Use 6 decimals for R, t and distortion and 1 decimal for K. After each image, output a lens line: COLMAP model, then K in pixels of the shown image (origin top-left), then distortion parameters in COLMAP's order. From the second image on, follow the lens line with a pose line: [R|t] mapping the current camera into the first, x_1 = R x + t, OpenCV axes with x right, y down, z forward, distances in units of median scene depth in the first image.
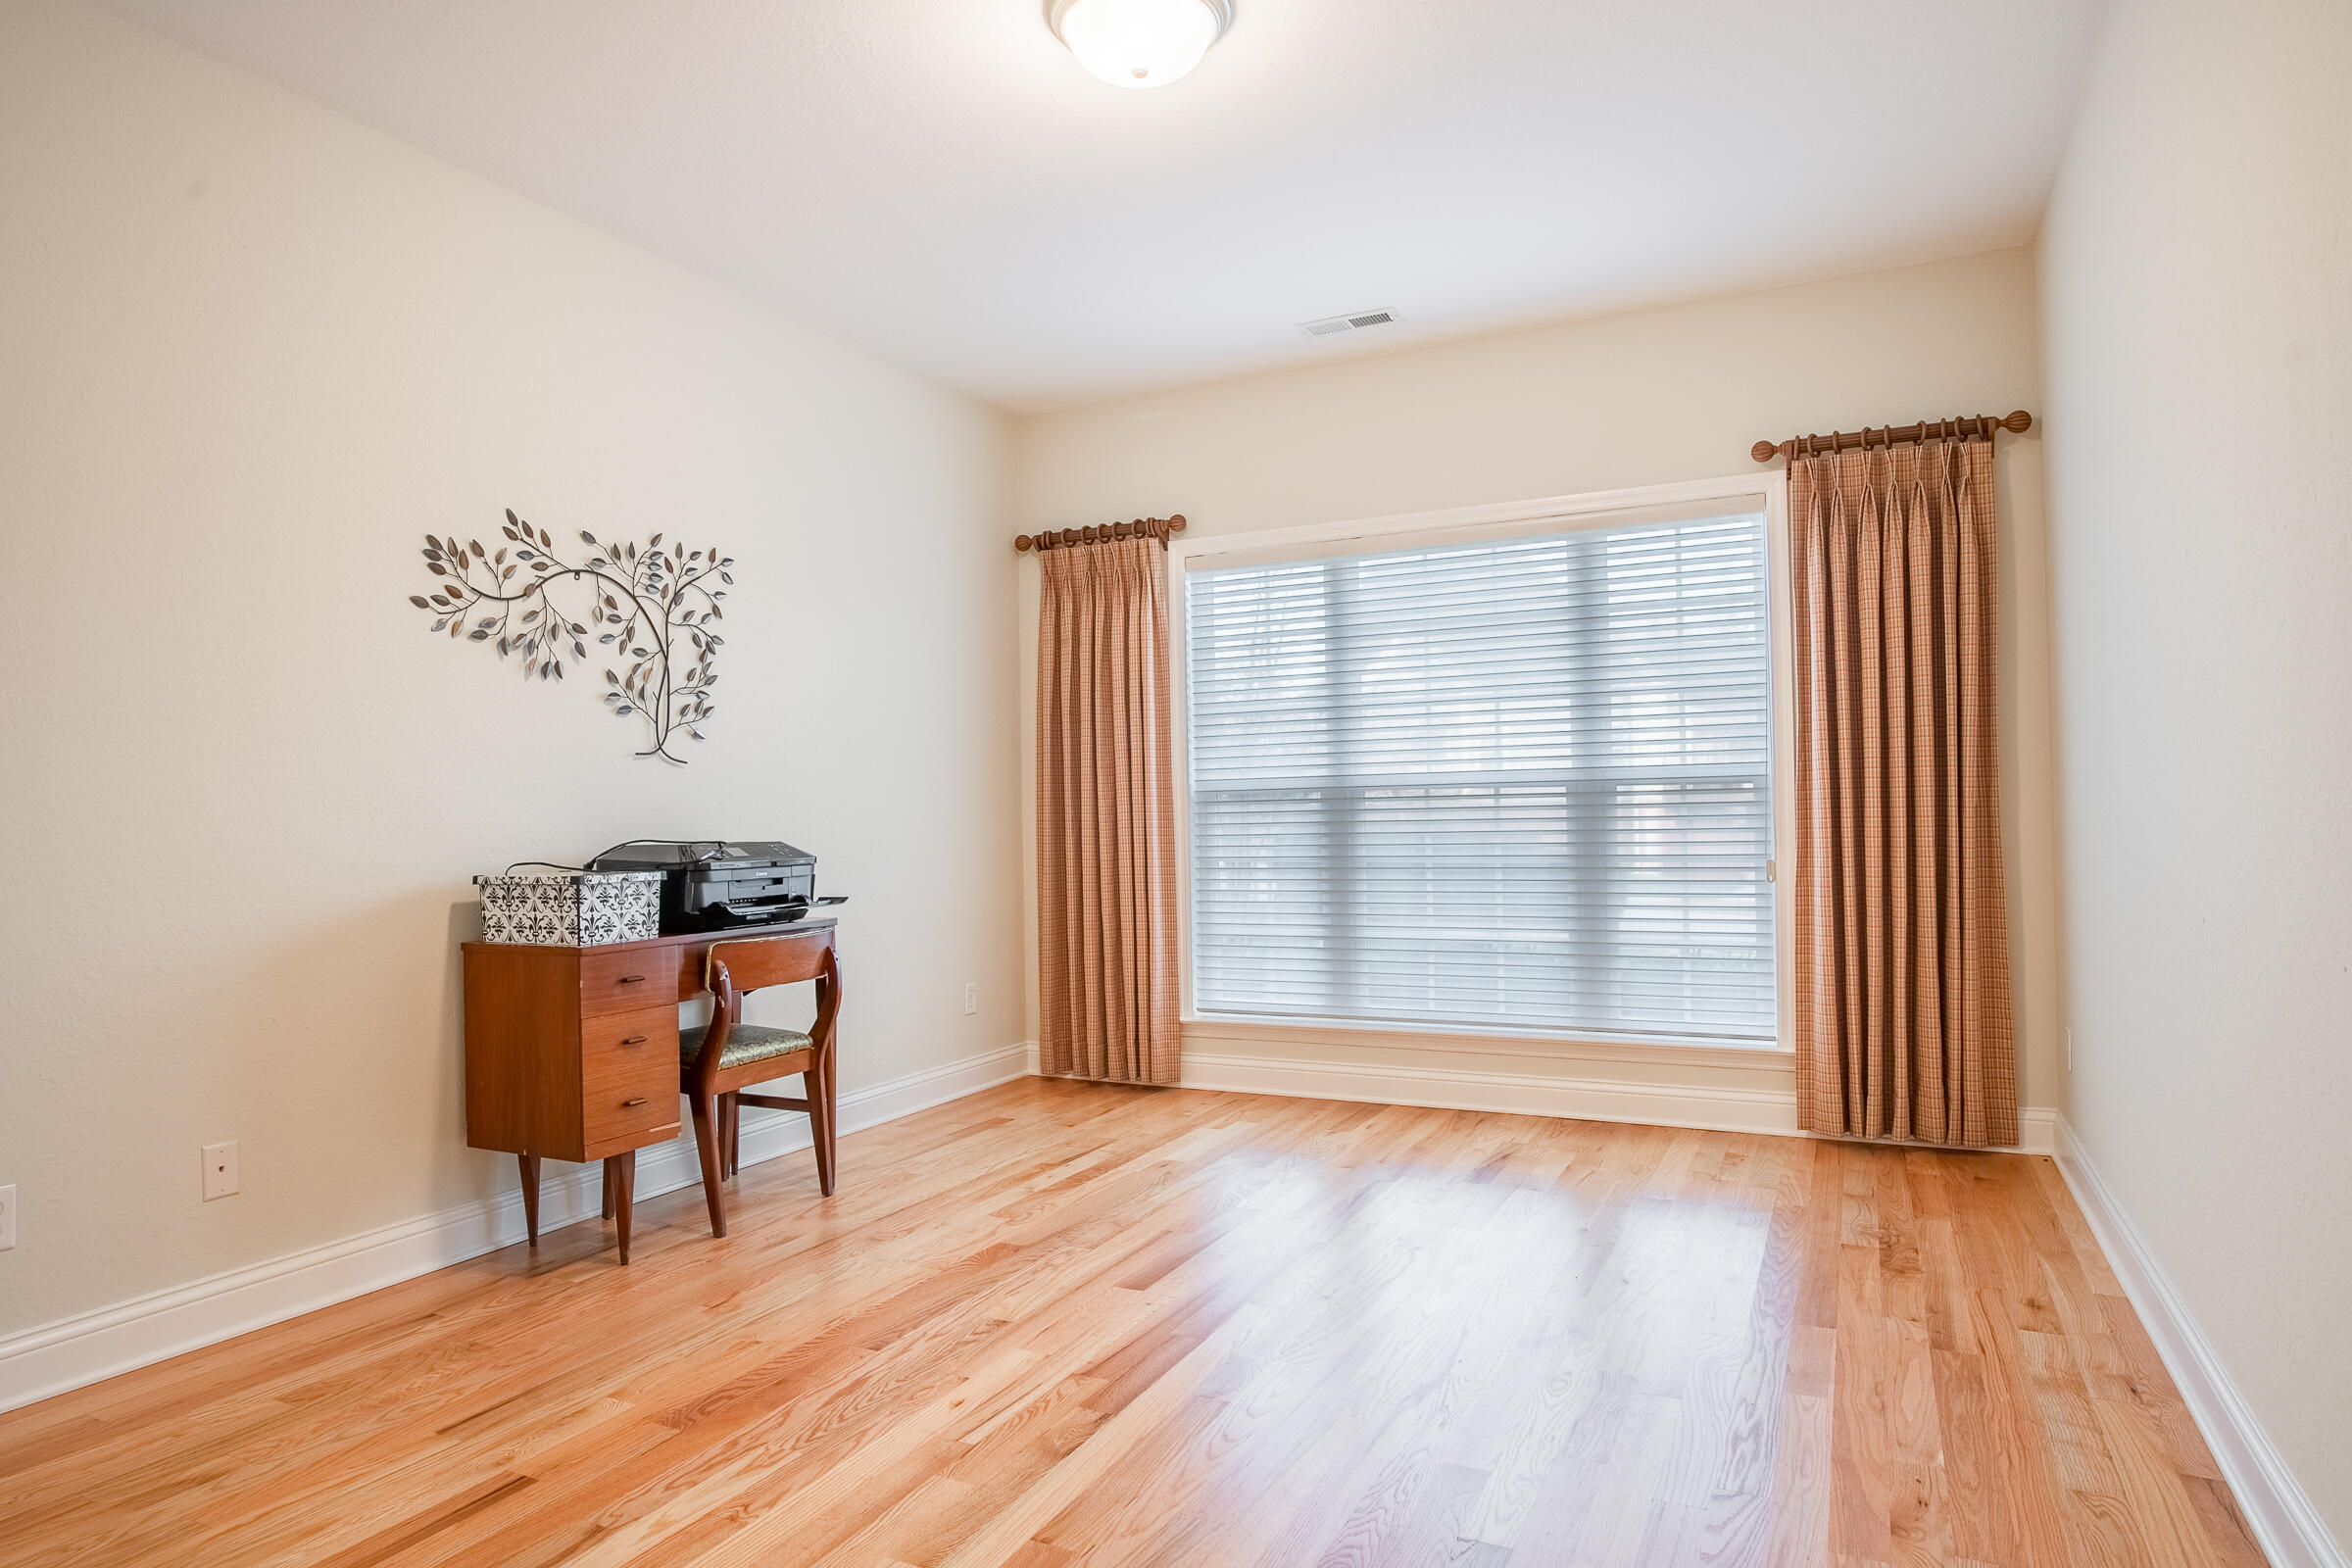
lens RADIAL K [[1375.3, 0, 1178.3], [0, 1375.3, 791.4], [0, 0, 1]] dist [-0.033921, 0.012269]
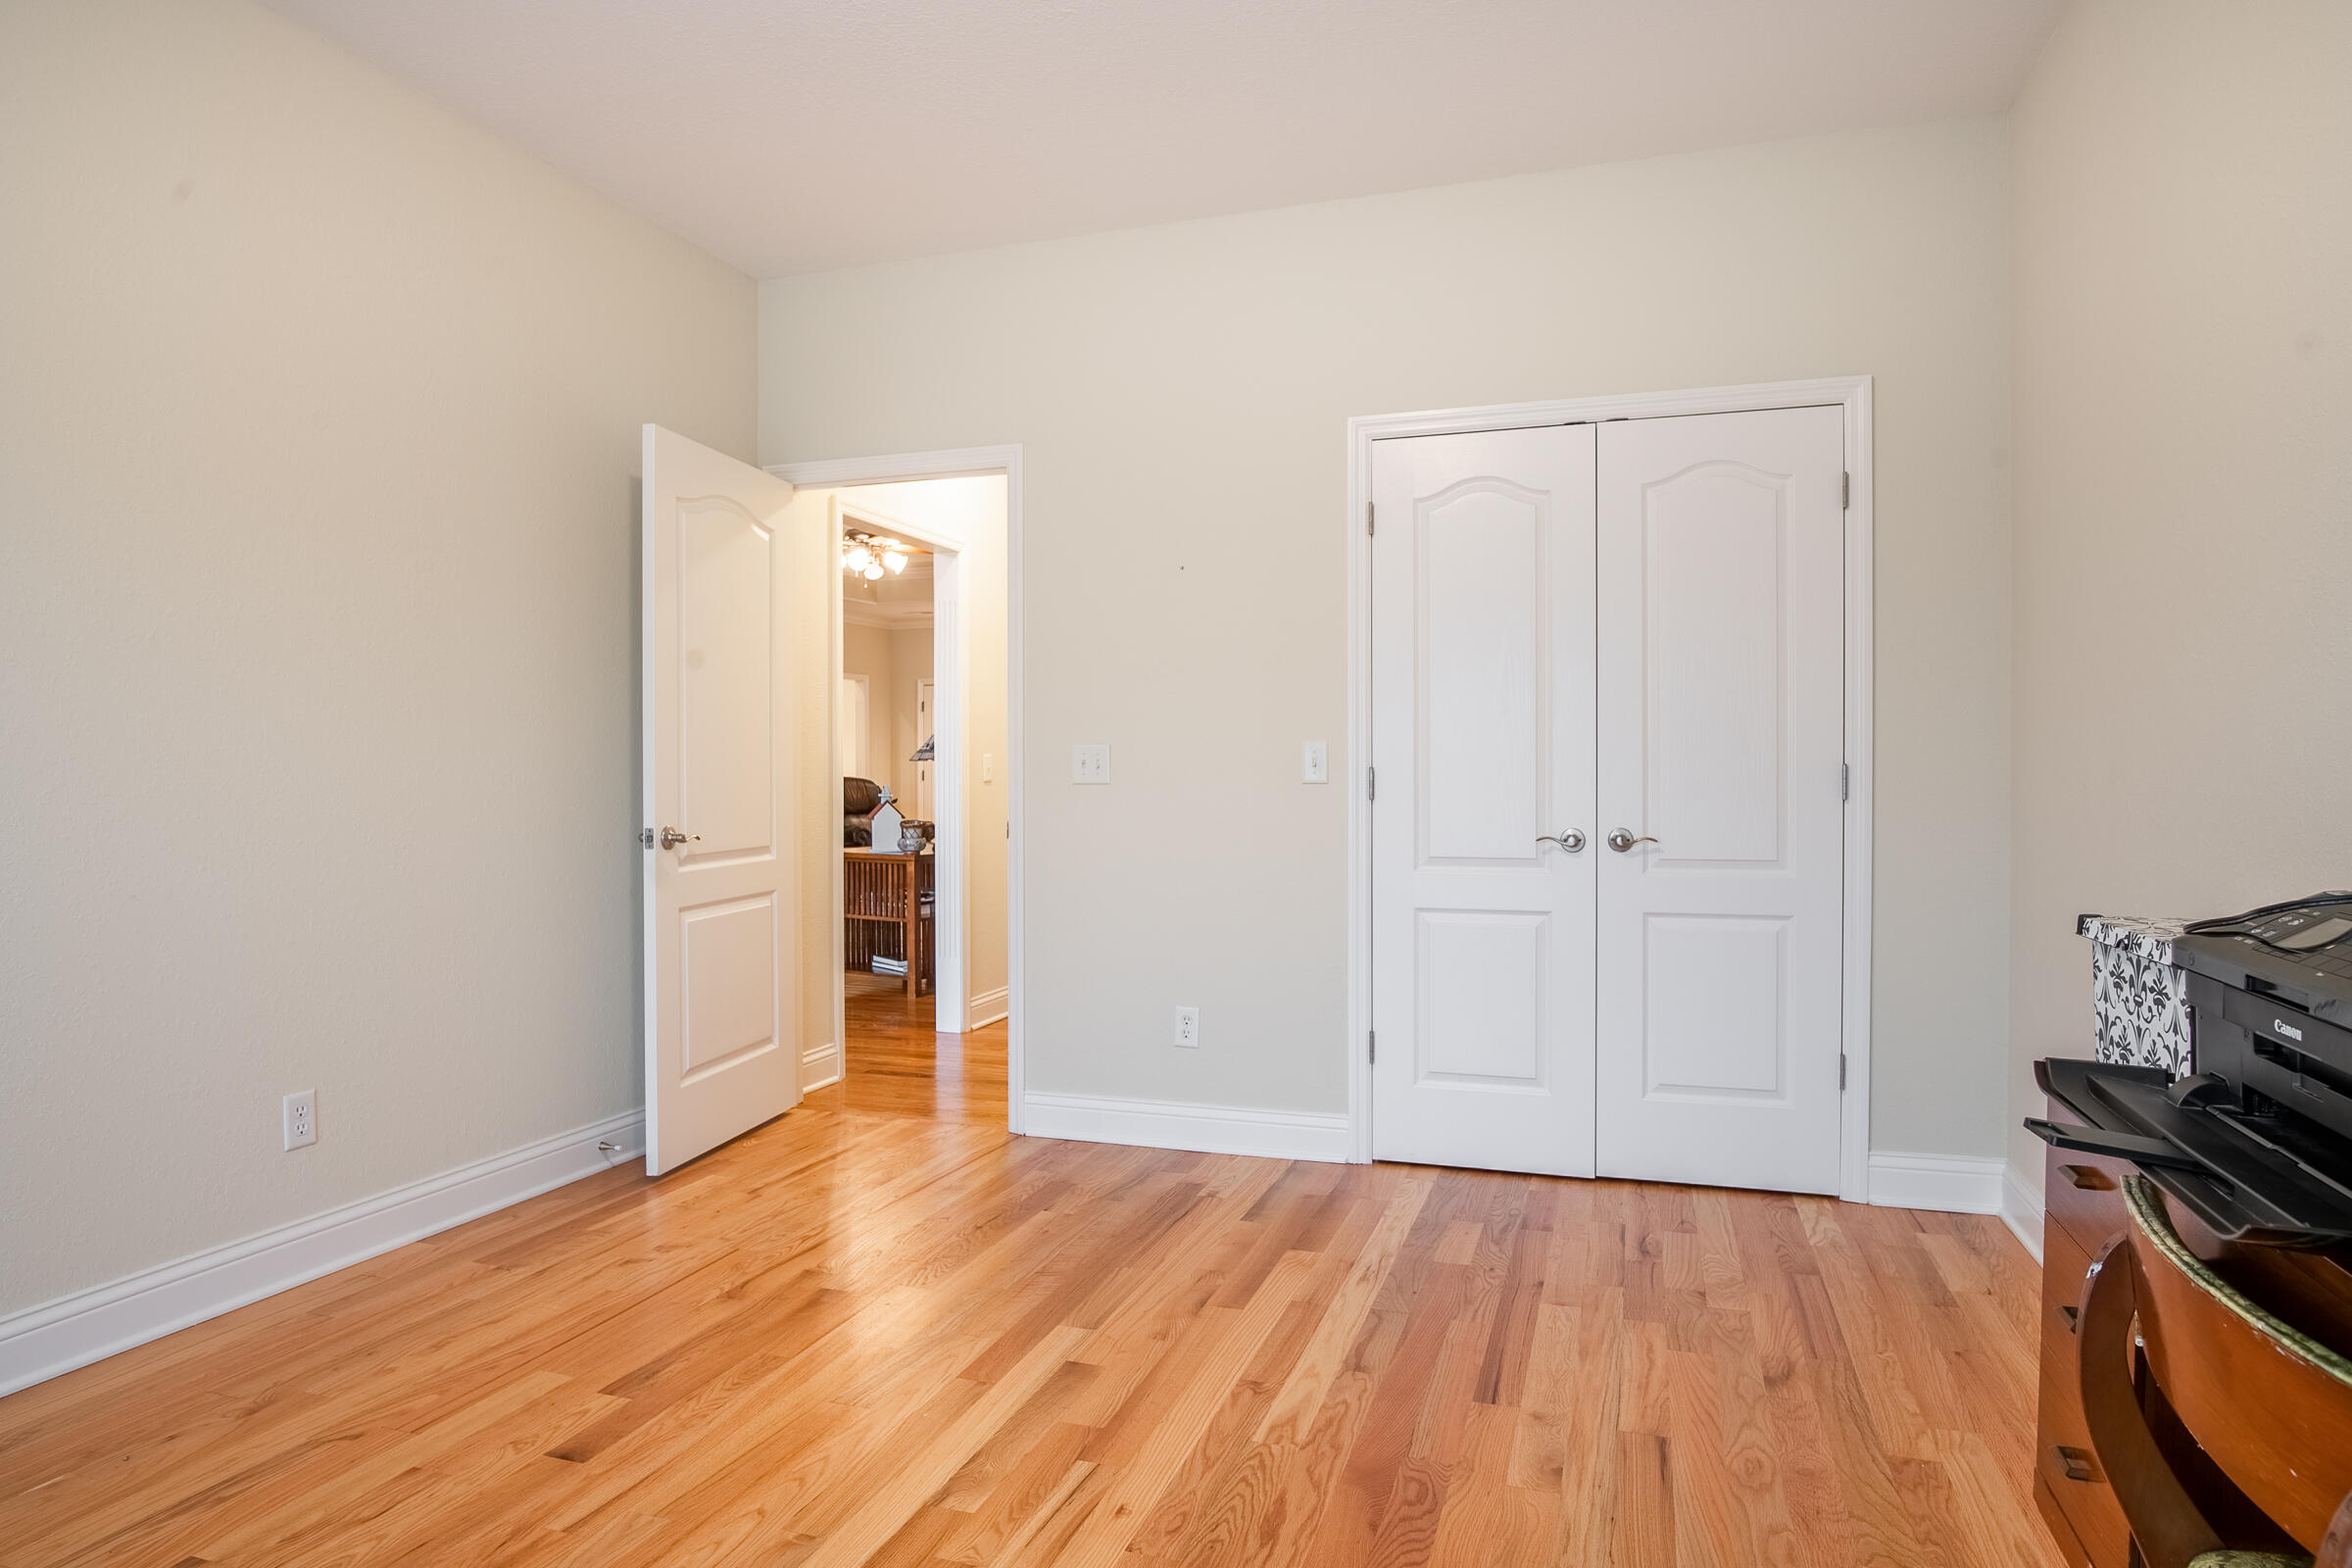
lens RADIAL K [[1375.3, 0, 1176.4], [0, 1375.3, 777.1], [0, 0, 1]] dist [-0.033921, 0.012269]
pose [[-0.989878, 0.017858, -0.140792, -0.094031], [0.017999, 0.999838, 0.000276, 0.012009], [0.140774, -0.002261, -0.990039, 1.956566]]
